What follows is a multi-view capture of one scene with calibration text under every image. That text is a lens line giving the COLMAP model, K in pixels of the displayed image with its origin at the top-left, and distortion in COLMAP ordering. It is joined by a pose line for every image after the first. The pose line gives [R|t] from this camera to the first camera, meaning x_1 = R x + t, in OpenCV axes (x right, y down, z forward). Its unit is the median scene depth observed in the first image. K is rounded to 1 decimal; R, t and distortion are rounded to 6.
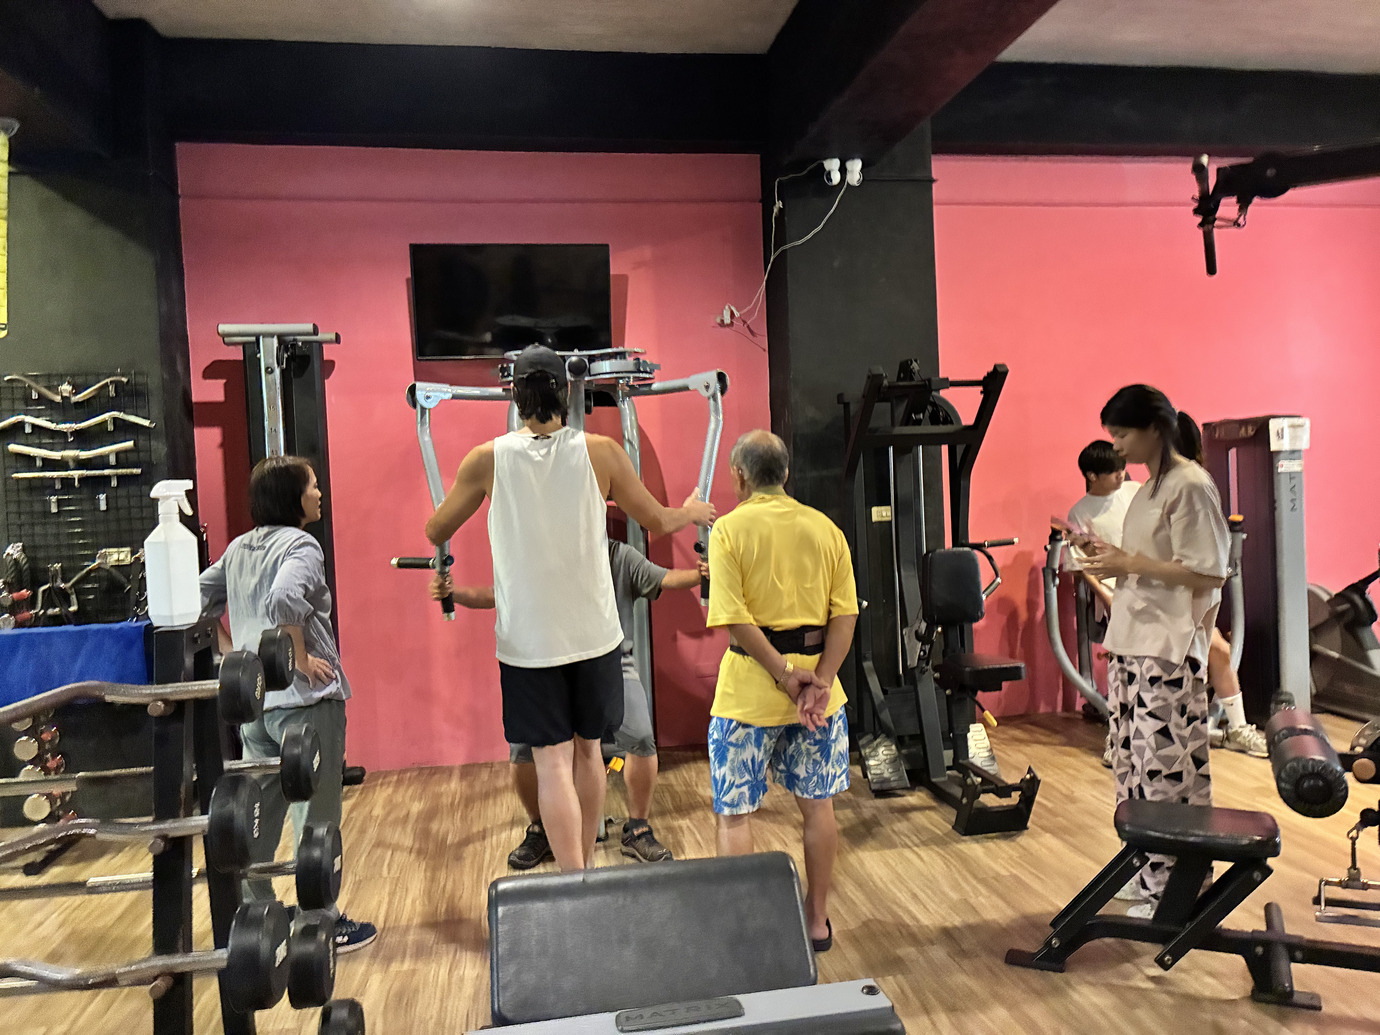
lens RADIAL K [[1066.1, 0, 690.2], [0, 1066.1, 488.9], [0, 0, 1]] dist [0.026285, -0.002918]
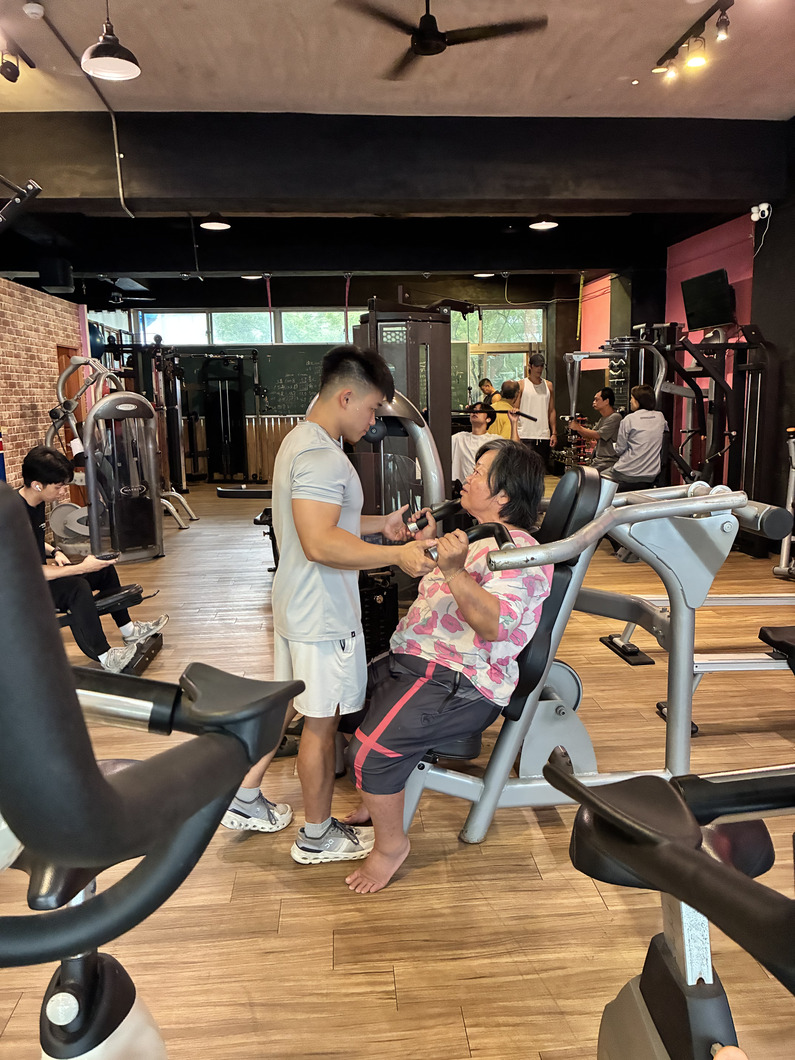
lens RADIAL K [[802.2, 0, 399.7], [0, 802.2, 517.5], [0, 0, 1]] dist [0.059451, -0.065158]
pose [[-0.086815, 0.193523, -0.977247, 1.740704], [0.010093, 0.981071, 0.193384, -0.079527], [0.996173, 0.006925, -0.087125, 0.599121]]
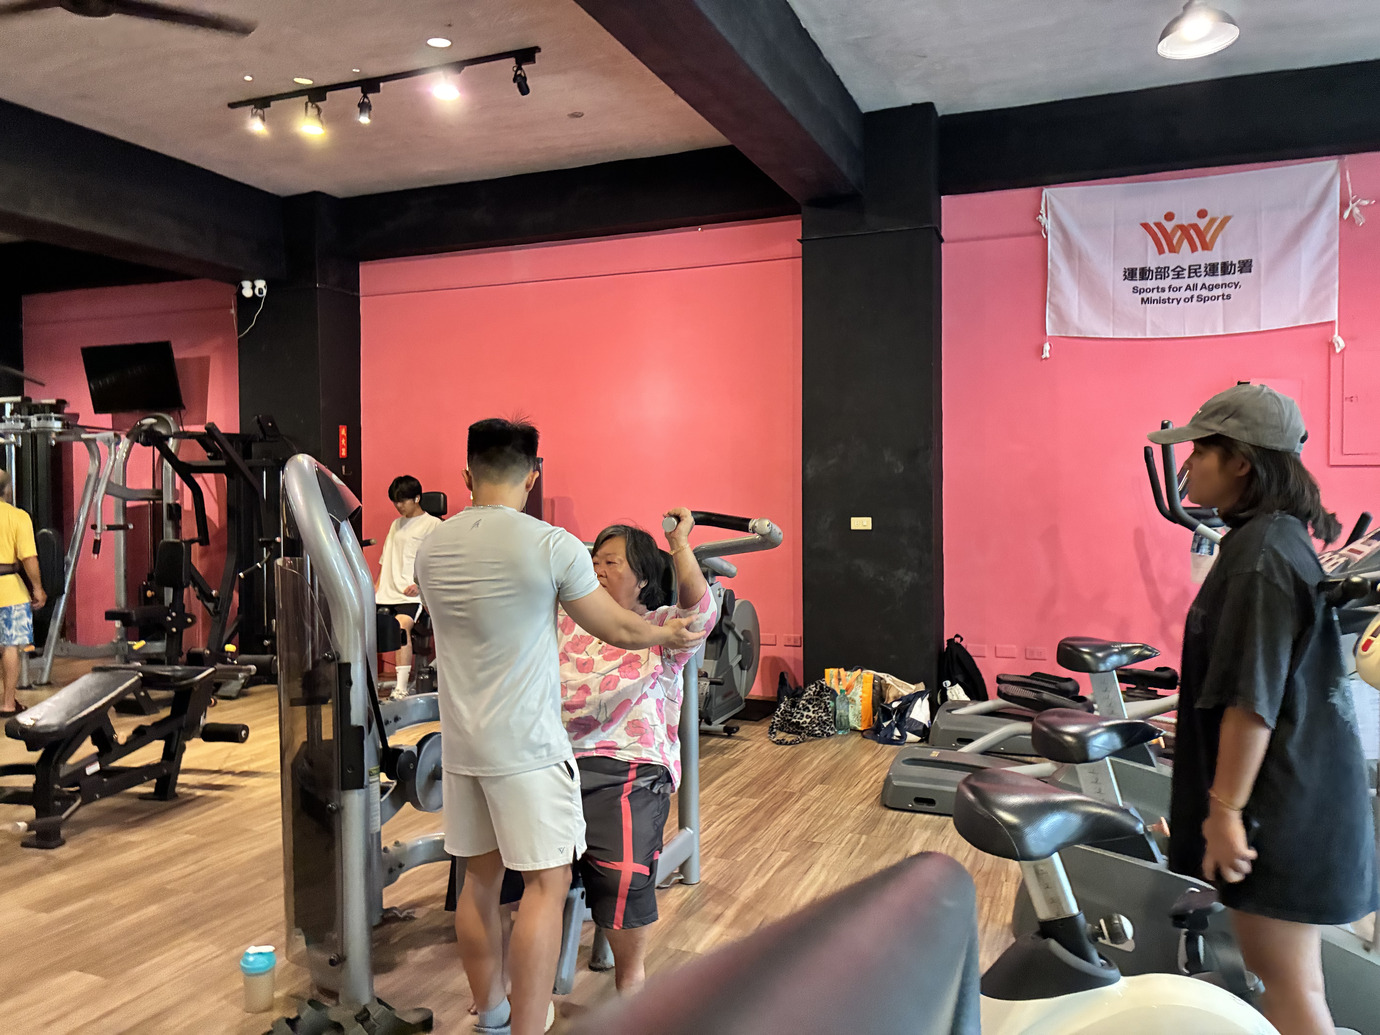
lens RADIAL K [[1044.4, 0, 688.7], [0, 1044.4, 501.0], [0, 0, 1]] dist [0.059451, -0.065158]
pose [[0.847287, 0.040900, -0.529558, 1.614726], [-0.032691, 0.999156, 0.024865, -0.060473], [0.530128, -0.003756, 0.847909, 0.076436]]
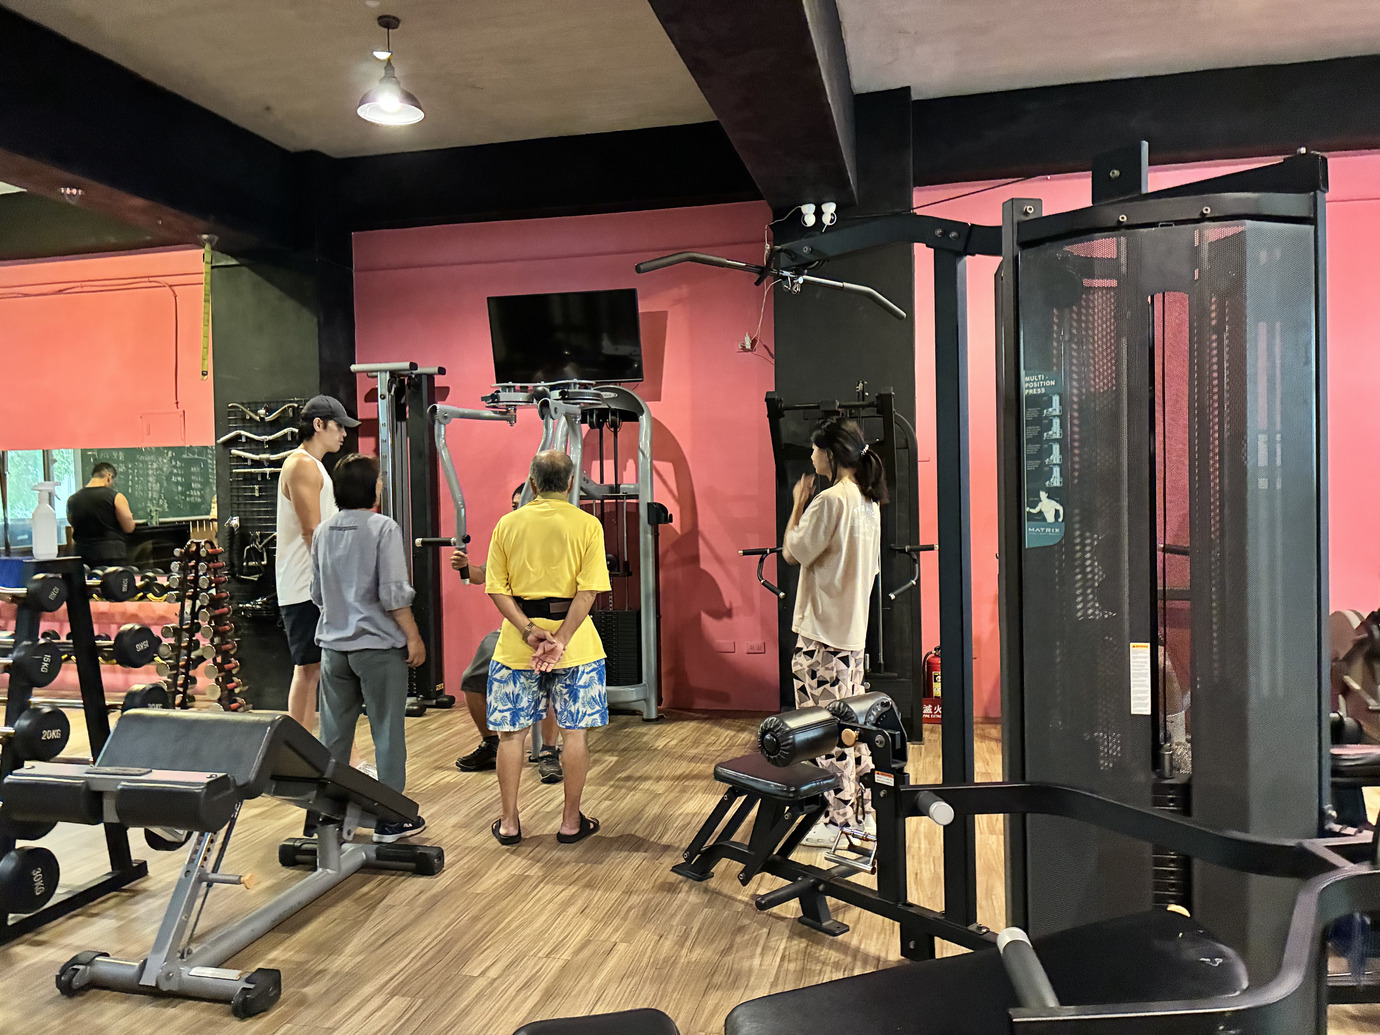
lens RADIAL K [[1044.4, 0, 688.7], [0, 1044.4, 501.0], [0, 0, 1]] dist [0.059451, -0.065158]
pose [[0.920457, 0.028420, -0.389810, 0.509449], [-0.020523, 0.999491, 0.024409, -0.018804], [0.390306, -0.014467, 0.920572, -0.091773]]
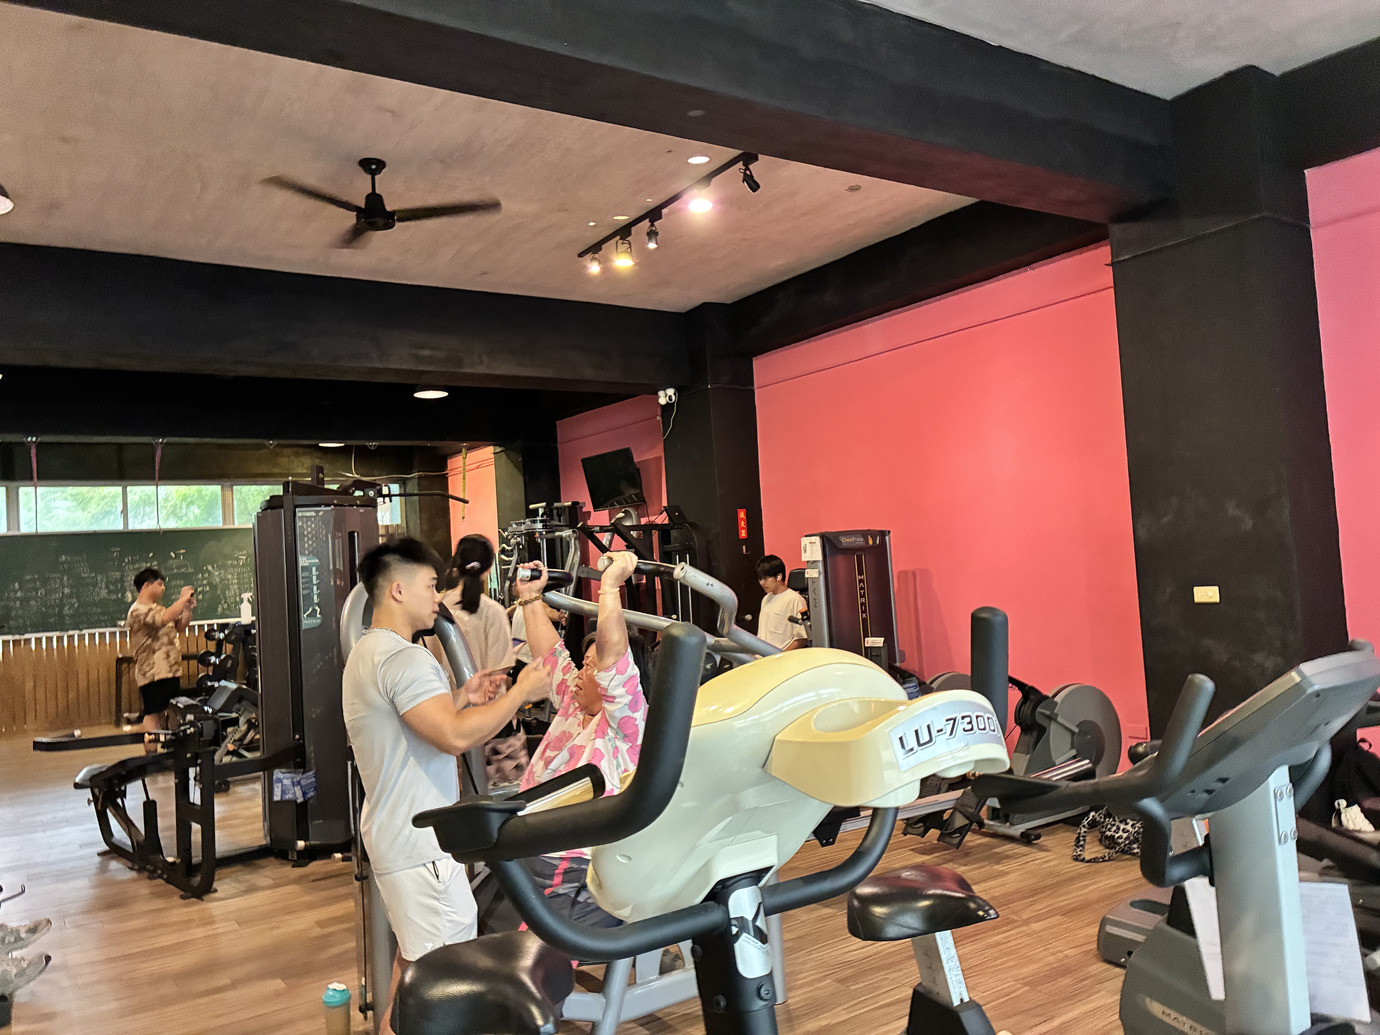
lens RADIAL K [[1041.1, 0, 690.6], [0, 1041.1, 513.0], [0, 0, 1]] dist [0.058647, -0.066246]
pose [[0.398311, -0.026731, -0.916861, 1.874918], [0.033469, 0.999333, -0.014595, -0.090876], [0.916640, -0.024873, 0.398940, 0.402543]]
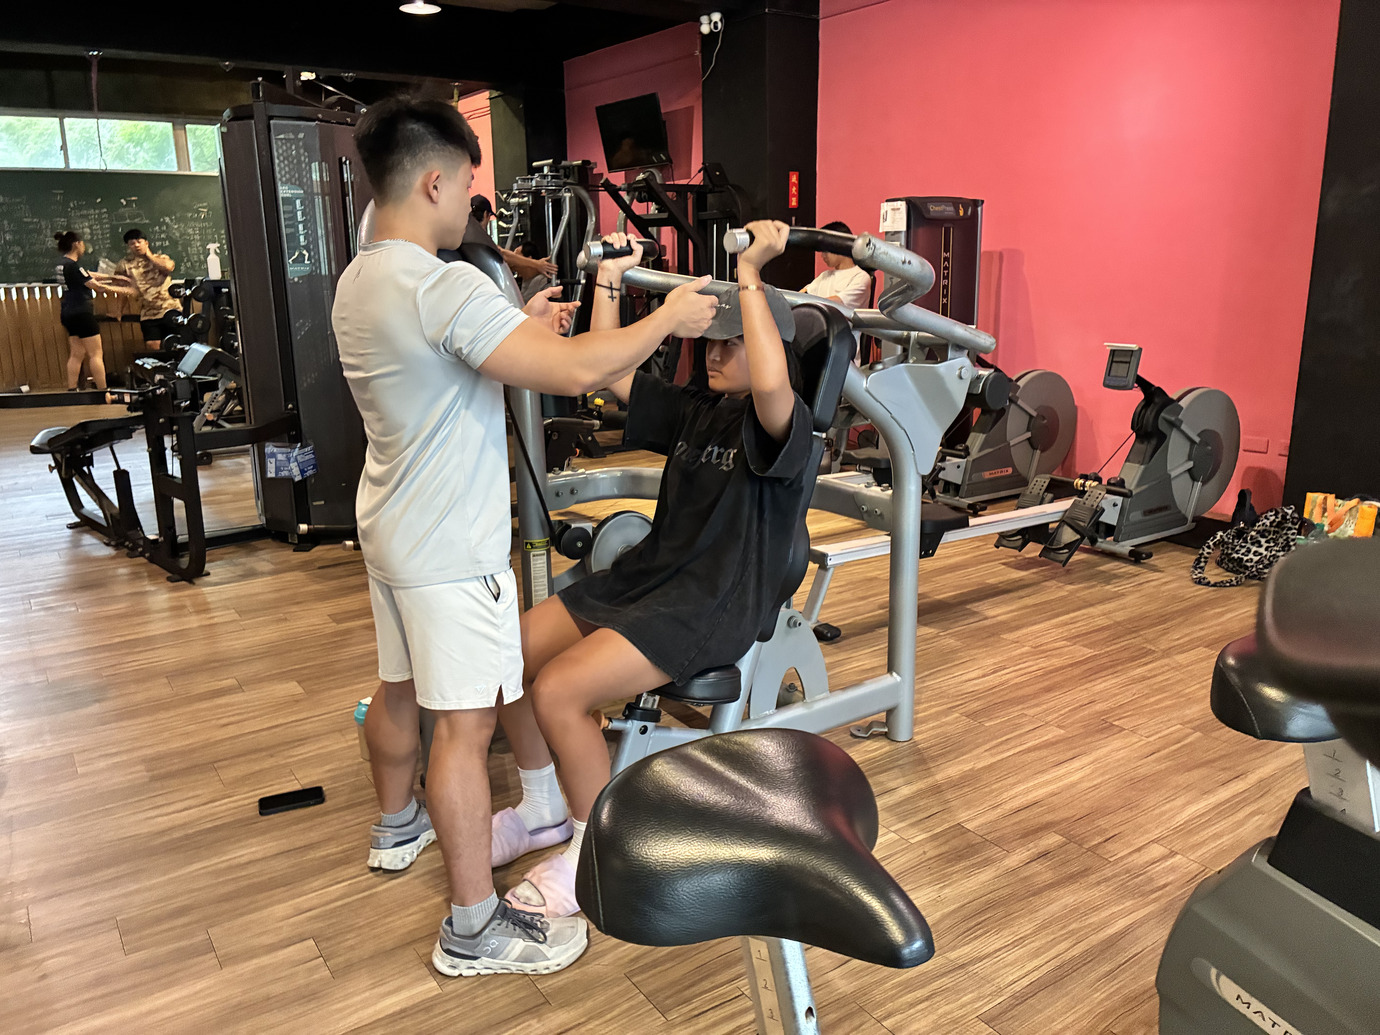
lens RADIAL K [[1045.4, 0, 697.9], [0, 1045.4, 503.5], [0, 0, 1]] dist [0.038301, -0.042894]
pose [[0.420116, 0.242628, -0.874434, 1.668760], [-0.017252, 0.965556, 0.259623, -0.048142], [0.907306, -0.093986, 0.409831, 0.395404]]
